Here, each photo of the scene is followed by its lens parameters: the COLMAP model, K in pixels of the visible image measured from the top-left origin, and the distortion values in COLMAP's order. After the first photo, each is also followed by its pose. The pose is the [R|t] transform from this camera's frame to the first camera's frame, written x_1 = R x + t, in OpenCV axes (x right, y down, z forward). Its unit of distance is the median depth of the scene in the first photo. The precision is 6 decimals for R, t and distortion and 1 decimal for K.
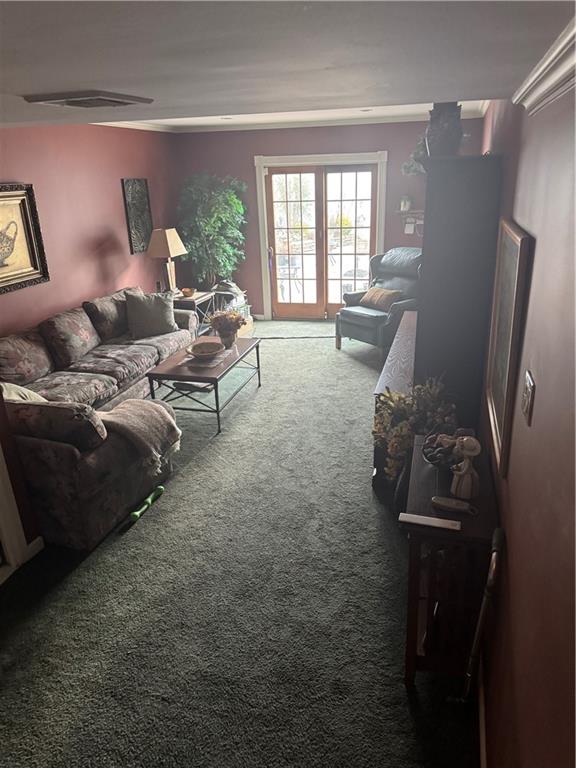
lens RADIAL K [[543.6, 0, 289.1], [0, 543.6, 383.1], [0, 0, 1]] dist [0.067462, -0.083689]
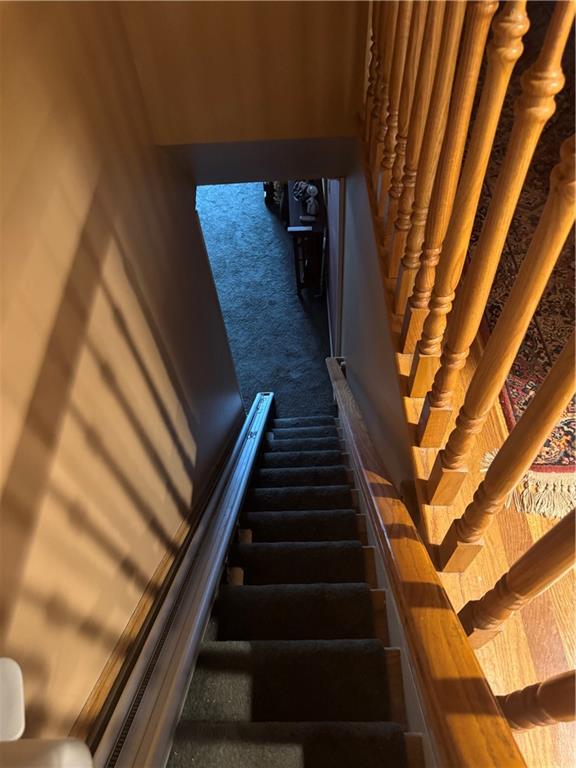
lens RADIAL K [[543.6, 0, 288.9], [0, 543.6, 383.8], [0, 0, 1]] dist [0.067462, -0.083689]
pose [[0.955993, -0.251489, 0.151100, -0.261847], [0.129197, 0.823247, 0.552786, -0.419811], [-0.263412, -0.508937, 0.819510, -1.049818]]
